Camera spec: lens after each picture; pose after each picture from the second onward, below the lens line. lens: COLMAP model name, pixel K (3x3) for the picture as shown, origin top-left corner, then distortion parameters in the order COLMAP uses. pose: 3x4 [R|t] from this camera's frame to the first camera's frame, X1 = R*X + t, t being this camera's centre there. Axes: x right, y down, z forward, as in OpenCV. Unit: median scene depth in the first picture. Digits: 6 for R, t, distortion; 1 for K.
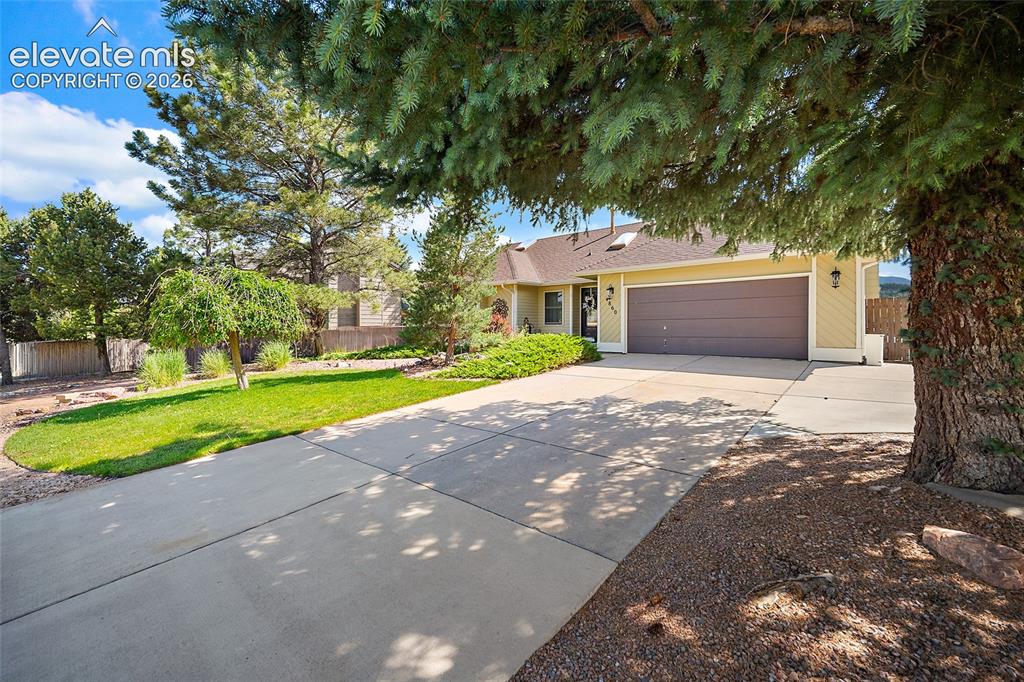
lens RADIAL K [[406.5, 0, 507.8], [0, 406.5, 336.0], [0, 0, 1]] dist [0.003012, -0.000180]
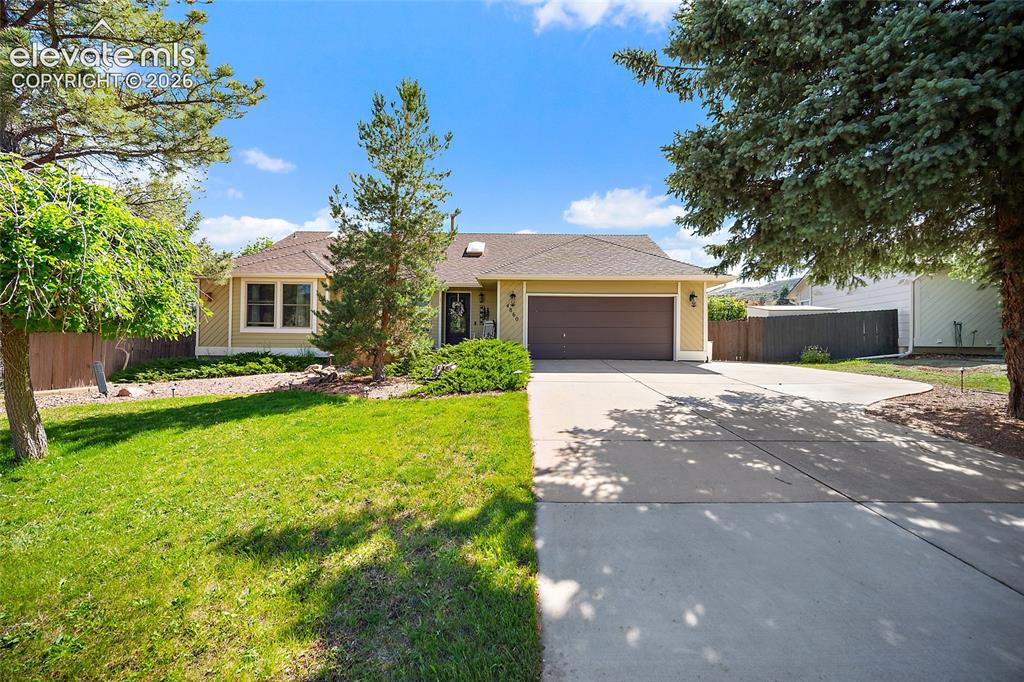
lens RADIAL K [[406.5, 0, 510.8], [0, 406.5, 341.0], [0, 0, 1]] dist [0.003012, -0.000180]
pose [[0.762569, 0.008730, 0.646847, -0.515689], [0.003225, 0.999845, -0.017297, 0.017062], [-0.646898, 0.015276, 0.762423, 0.330332]]
